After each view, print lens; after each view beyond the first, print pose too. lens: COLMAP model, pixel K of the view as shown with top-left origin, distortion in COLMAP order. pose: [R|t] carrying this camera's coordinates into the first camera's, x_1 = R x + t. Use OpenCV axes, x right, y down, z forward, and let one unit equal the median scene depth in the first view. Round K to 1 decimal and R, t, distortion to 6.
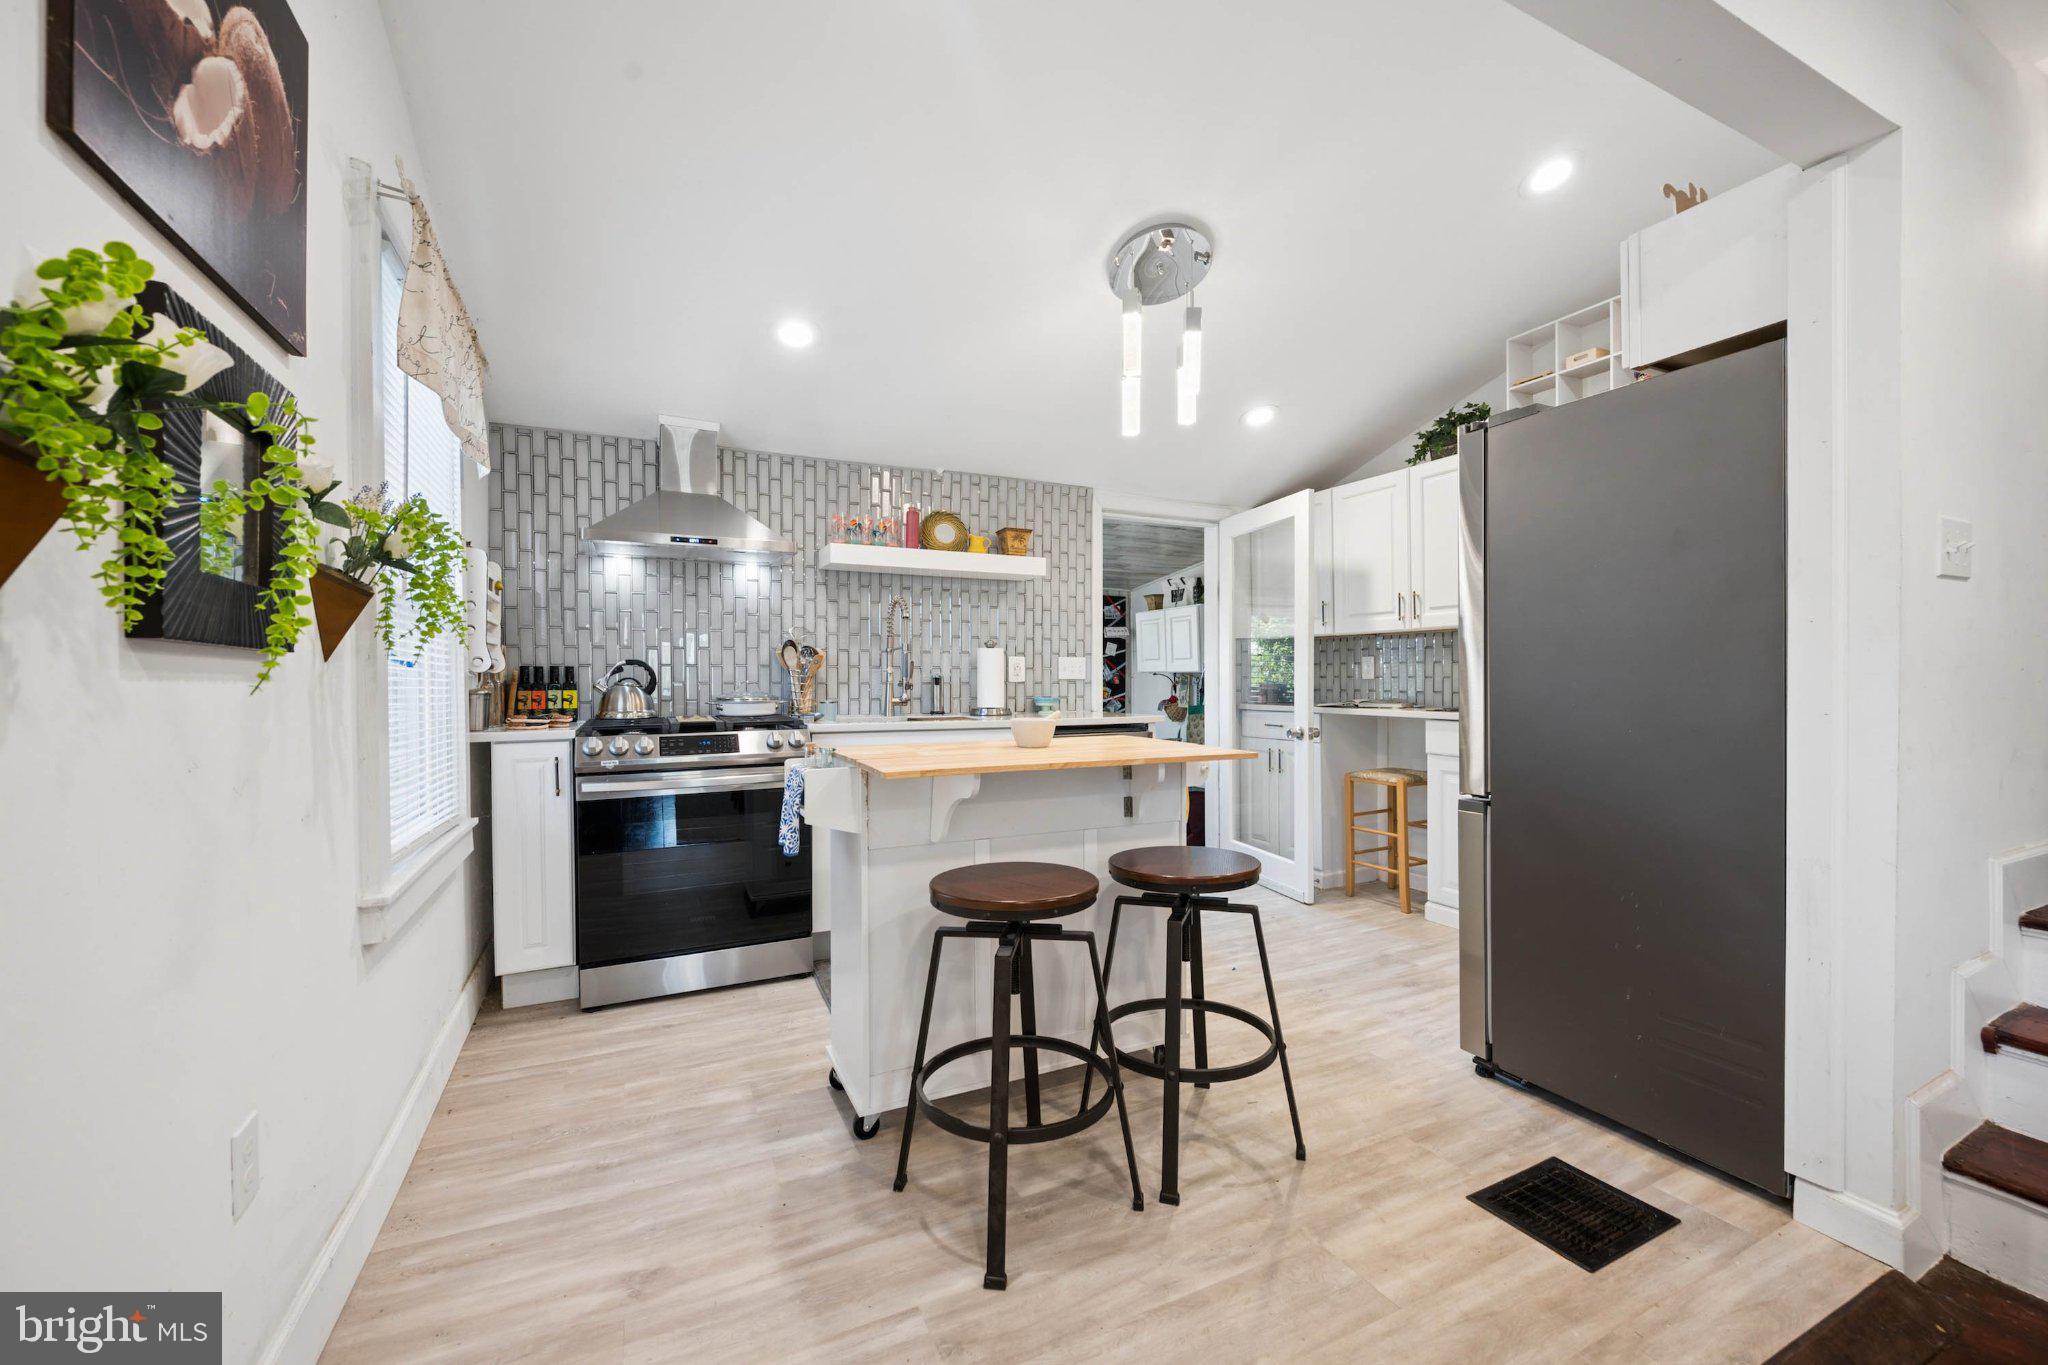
lens RADIAL K [[810.2, 0, 1024.0], [0, 810.2, 682.5], [0, 0, 1]] dist [0.000673, 0.000079]
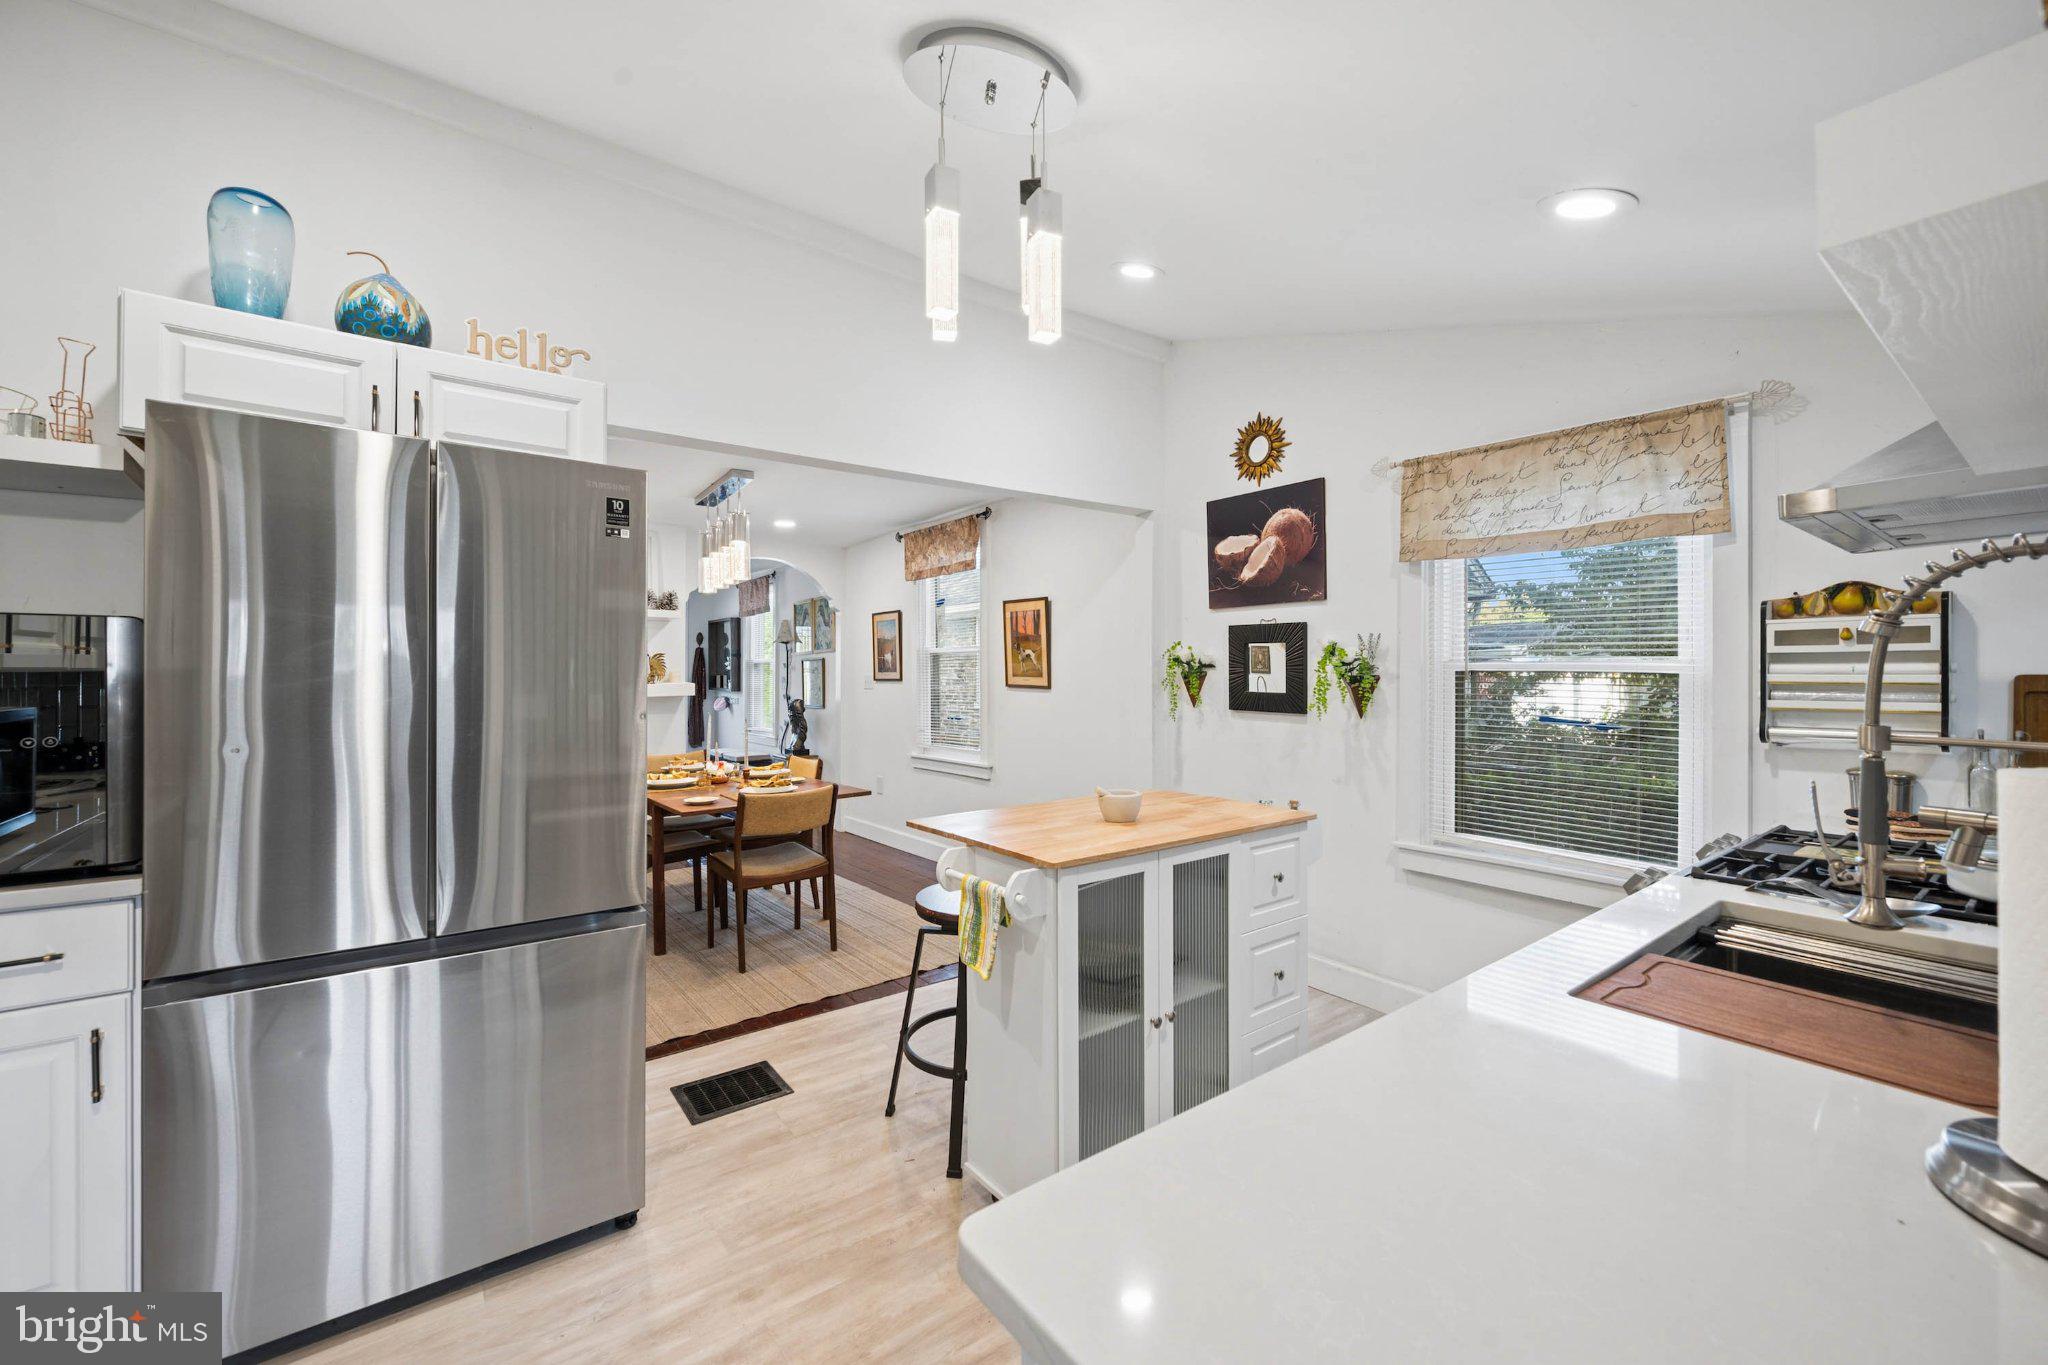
lens RADIAL K [[810.6, 0, 1026.4], [0, 810.6, 672.7], [0, 0, 1]] dist [-0.000883, -0.000198]
pose [[-0.979326, 0.005487, -0.202216, 0.200025], [0.004061, 0.999964, 0.007465, -0.069173], [0.202250, 0.006490, -0.979312, 1.200495]]
